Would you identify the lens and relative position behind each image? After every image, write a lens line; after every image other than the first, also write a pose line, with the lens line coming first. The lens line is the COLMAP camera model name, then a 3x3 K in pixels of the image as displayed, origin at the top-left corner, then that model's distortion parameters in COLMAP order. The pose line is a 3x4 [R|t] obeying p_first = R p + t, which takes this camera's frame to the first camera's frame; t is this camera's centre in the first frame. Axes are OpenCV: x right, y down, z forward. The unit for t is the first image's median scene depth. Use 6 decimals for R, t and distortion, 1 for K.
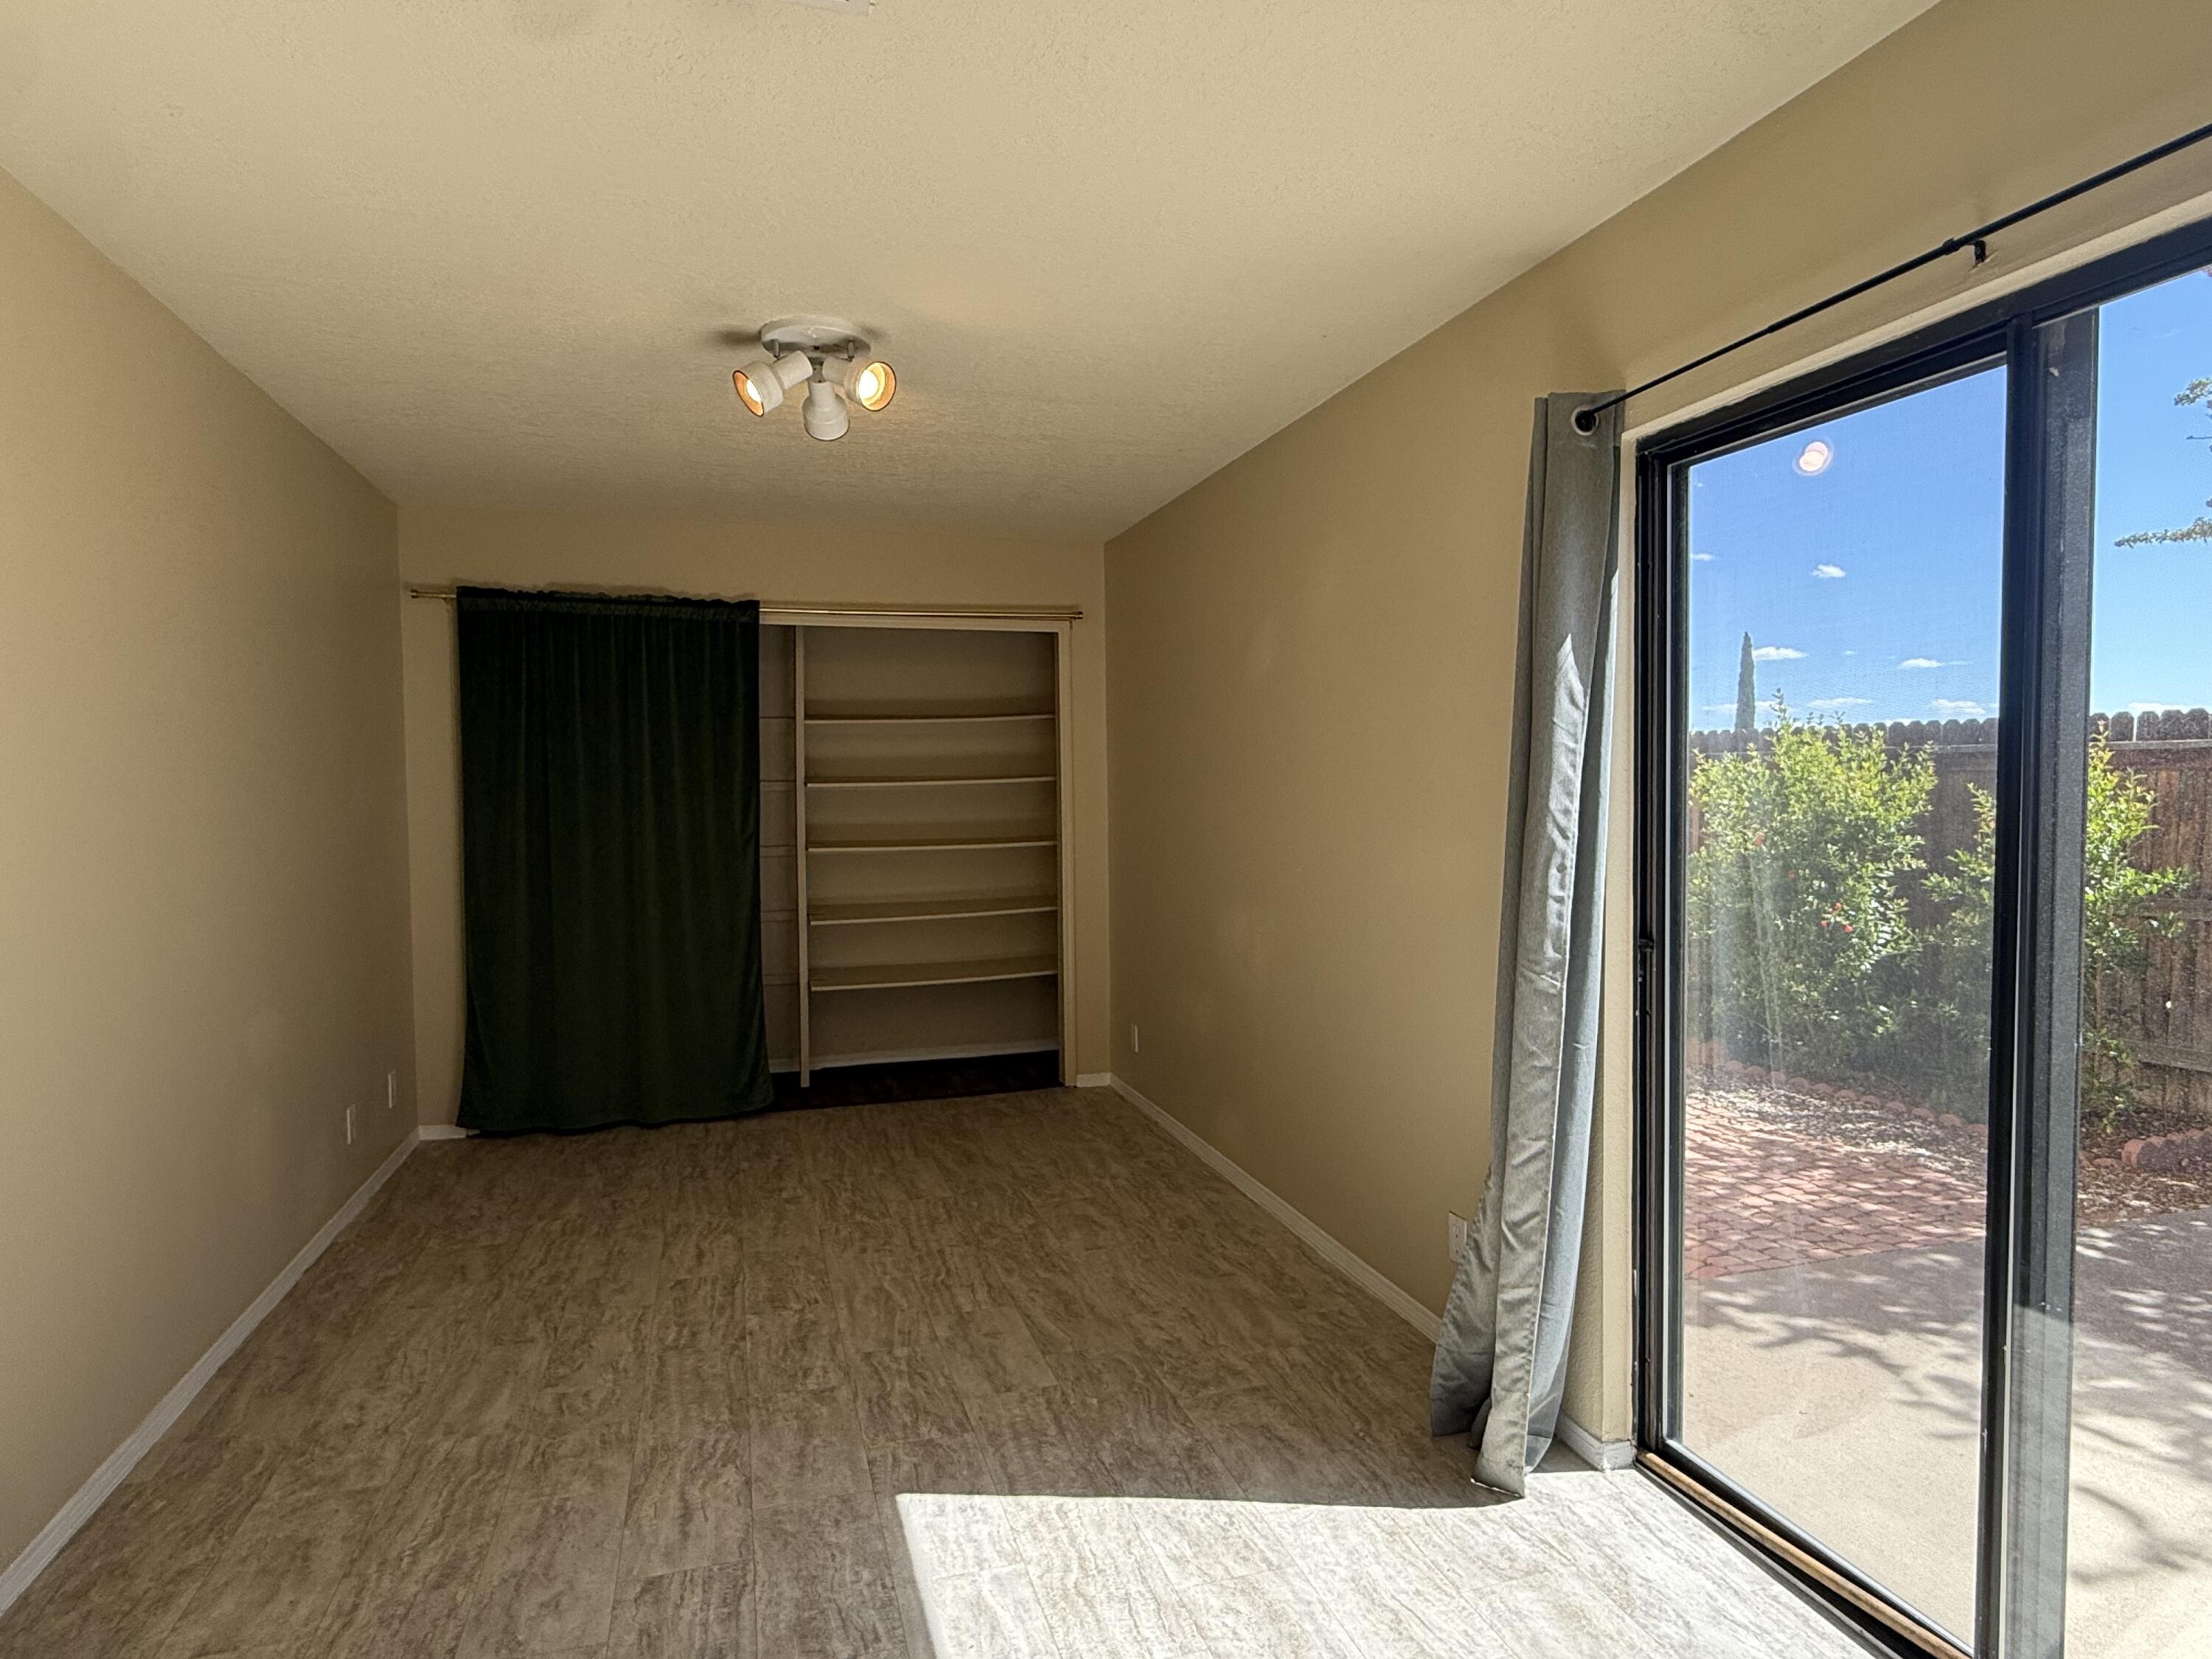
lens RADIAL K [[1241.2, 0, 1111.0], [0, 1241.2, 830.1], [0, 0, 1]] dist [0.001663, 0.000125]
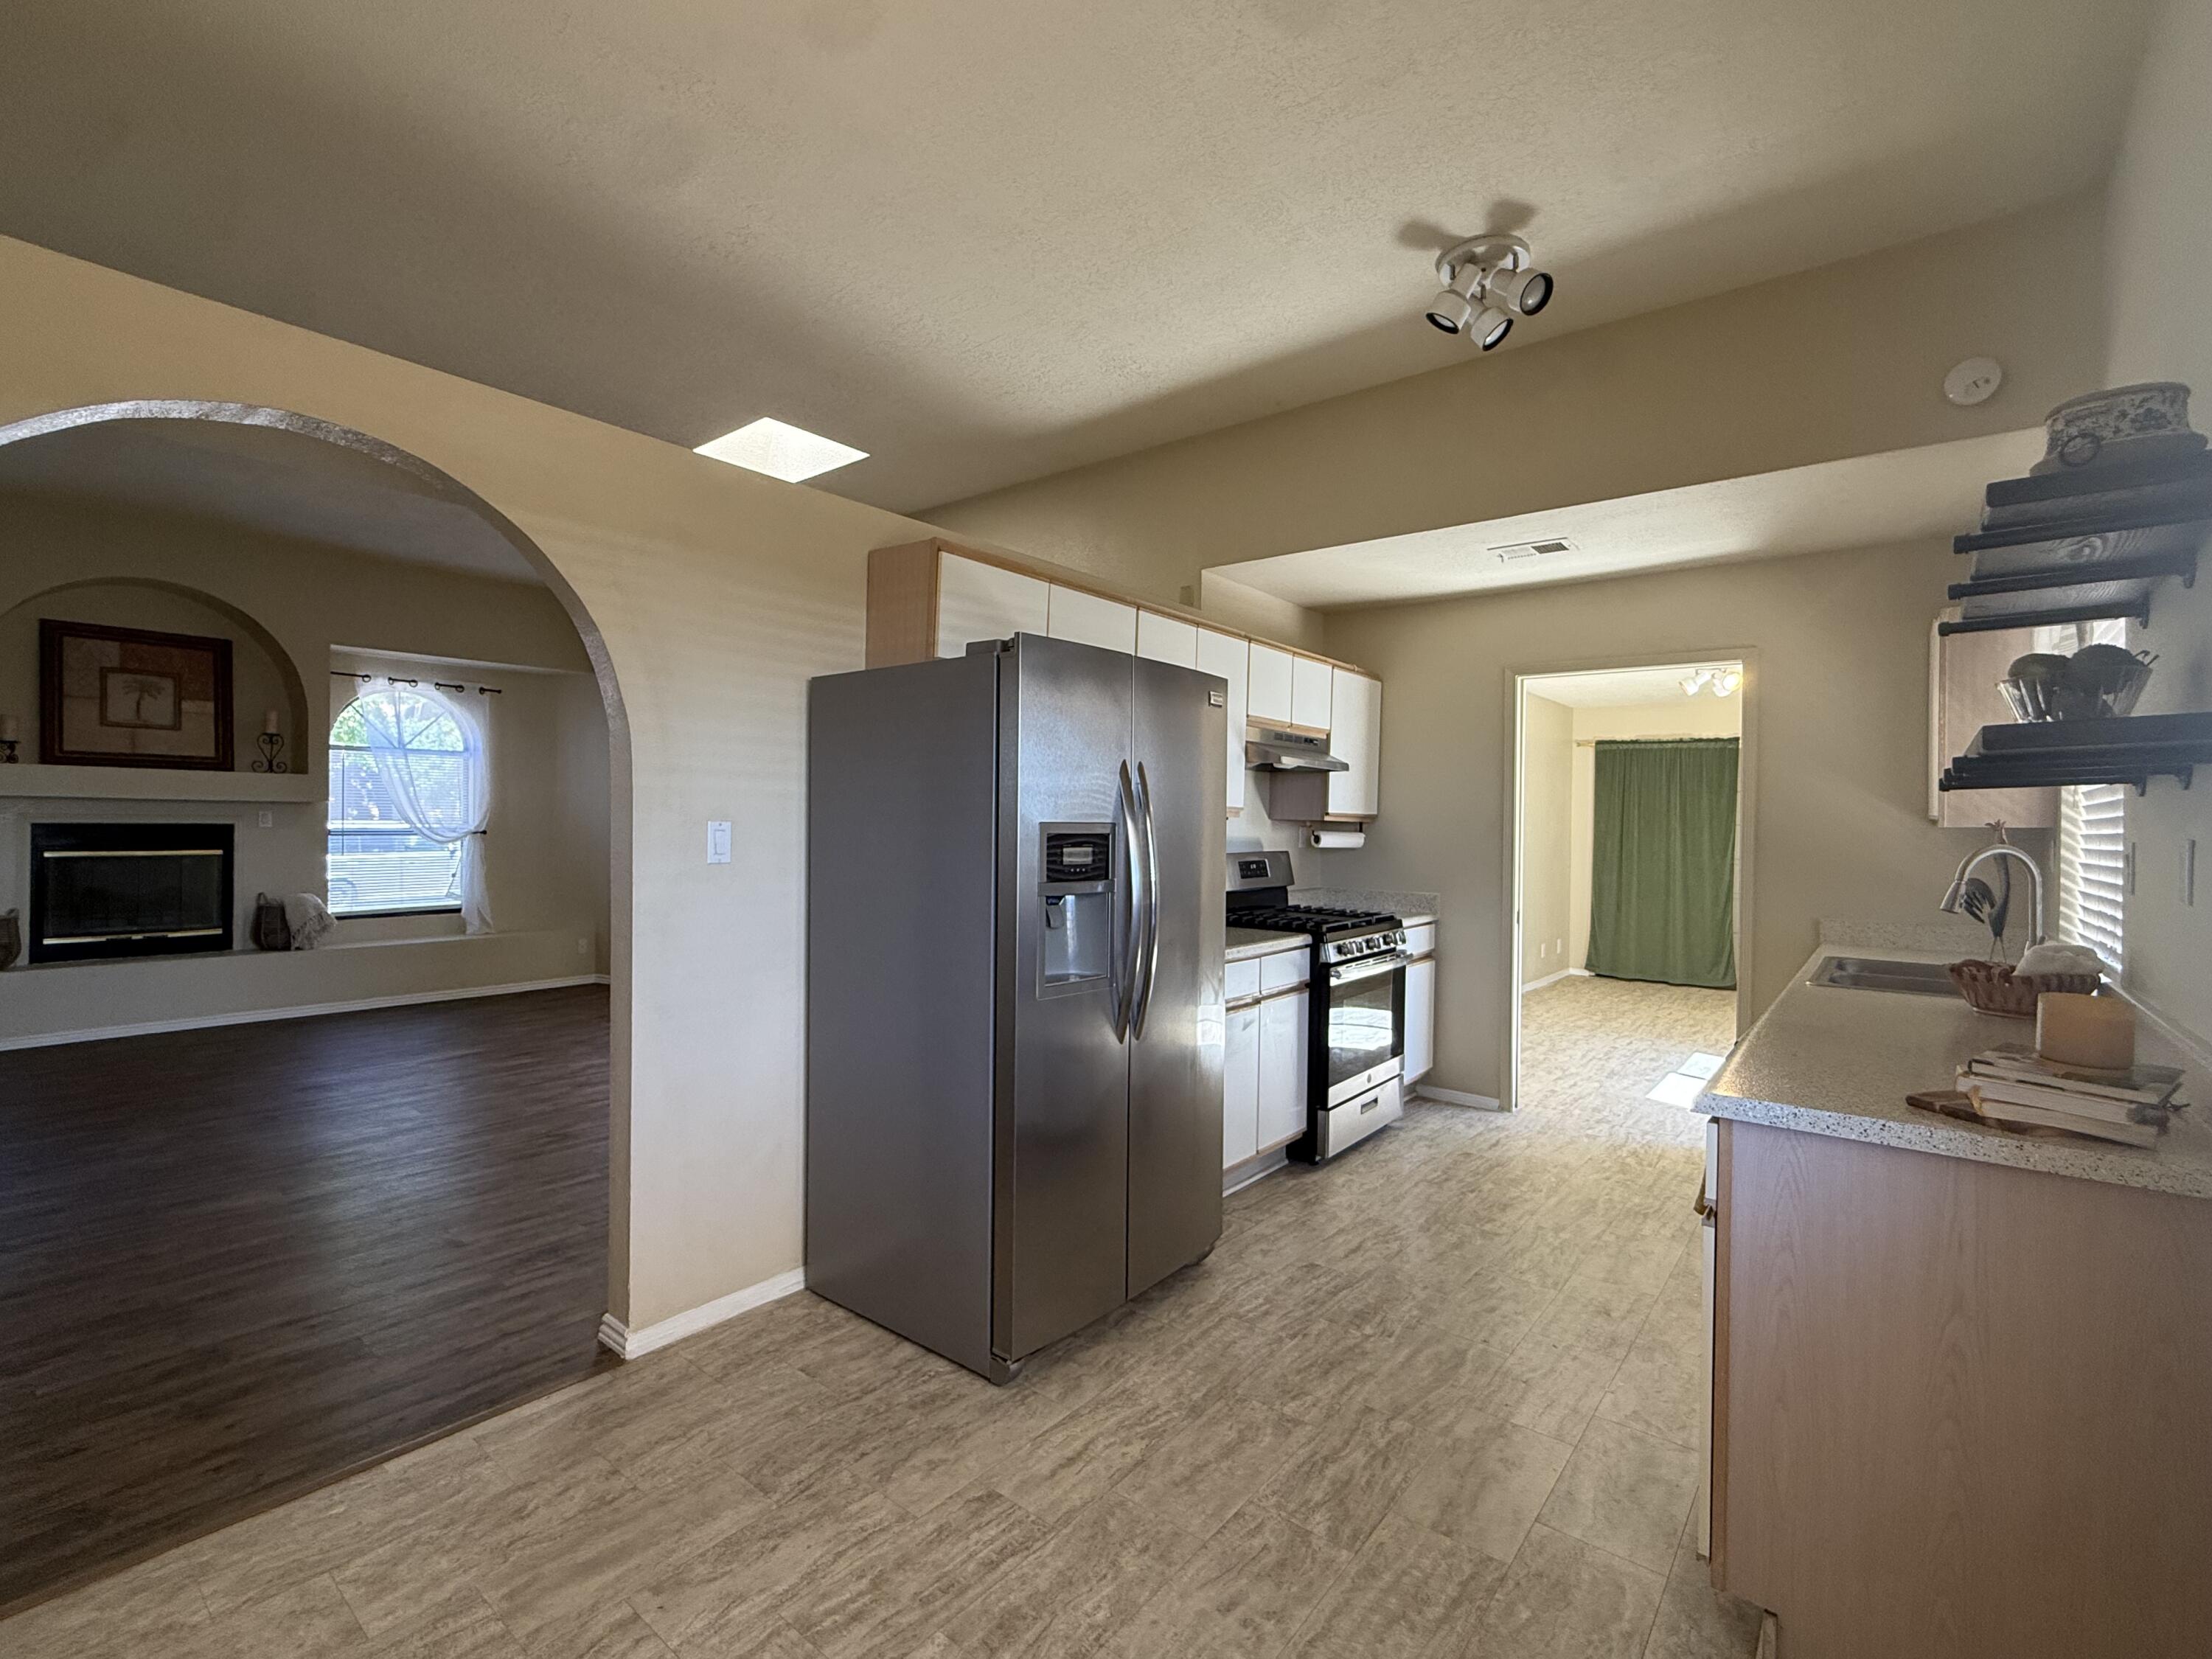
lens RADIAL K [[998.2, 0, 1094.5], [0, 998.2, 864.4], [0, 0, 1]] dist [0.000109, 0.000108]
pose [[0.553077, 0.049087, -0.831683, 0.274987], [-0.044000, 0.998591, 0.029678, -0.006126], [0.831968, 0.020180, 0.554457, 0.361647]]
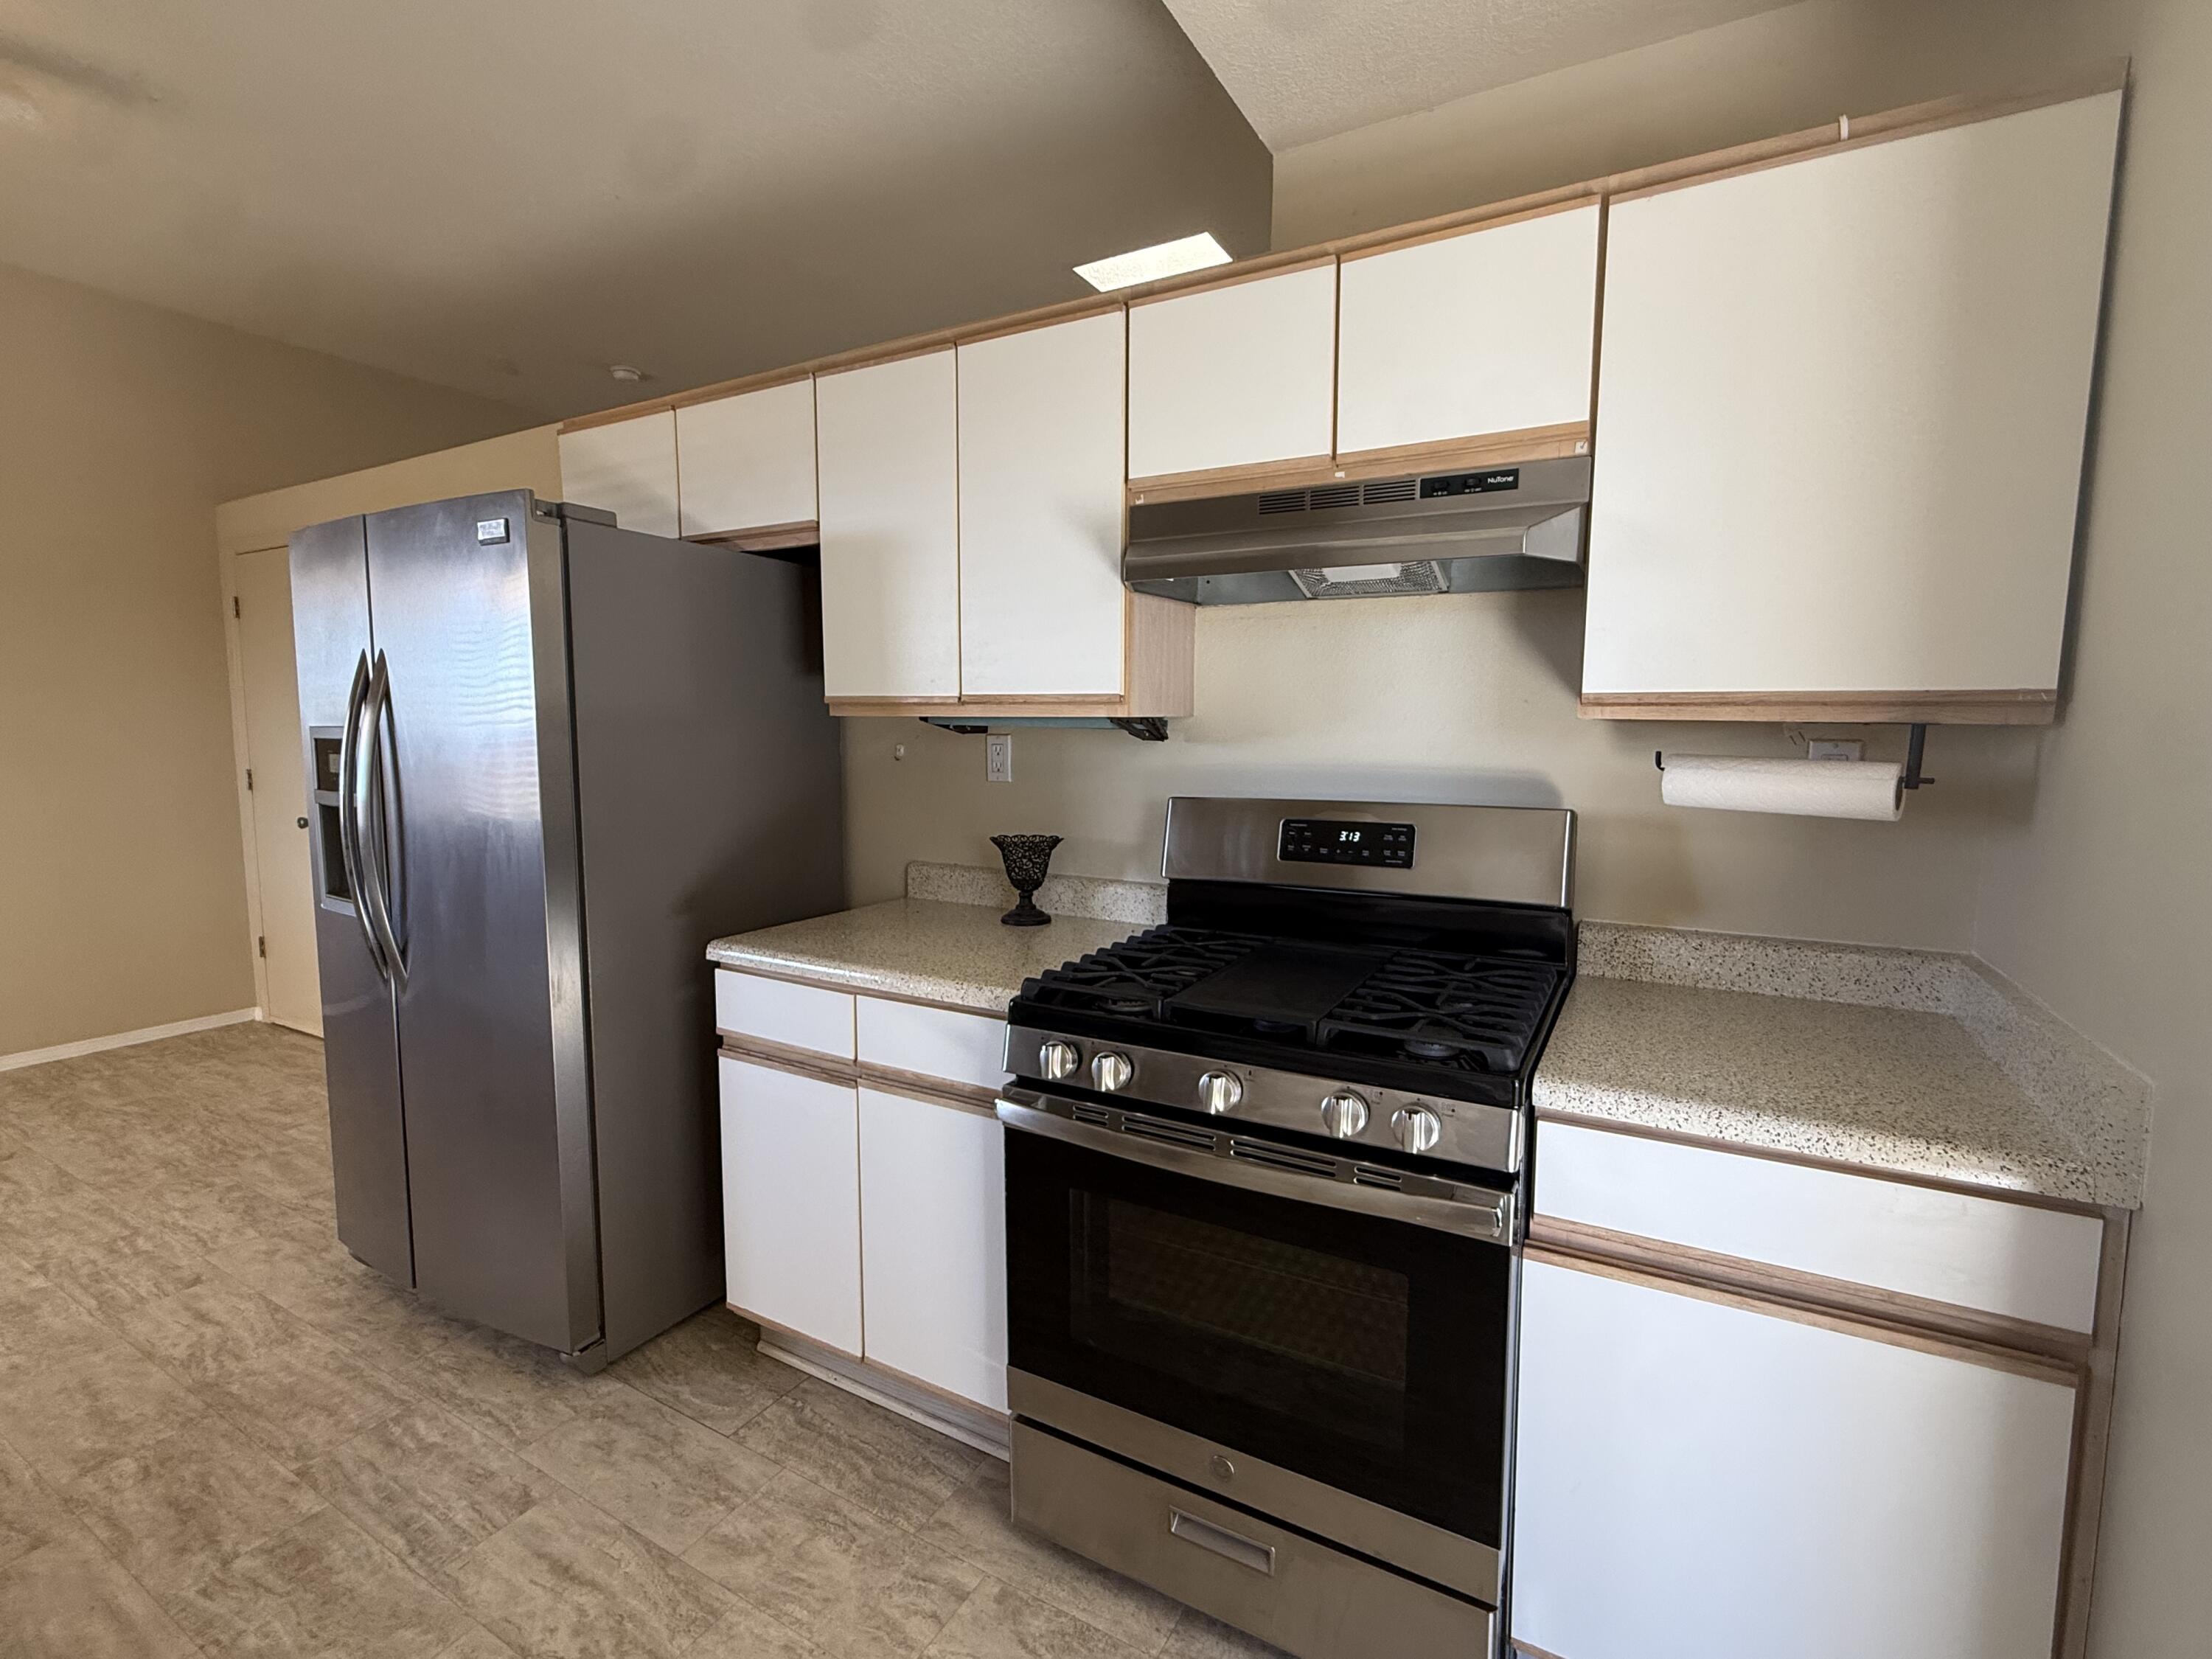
lens RADIAL K [[998.2, 0, 1111.4], [0, 998.2, 843.3], [0, 0, 1]] dist [0.000109, 0.000108]
pose [[-0.728463, 0.084165, -0.679895, -0.259694], [-0.021387, 0.989147, 0.145363, -0.046096], [0.684751, 0.120432, -0.718757, 1.598834]]
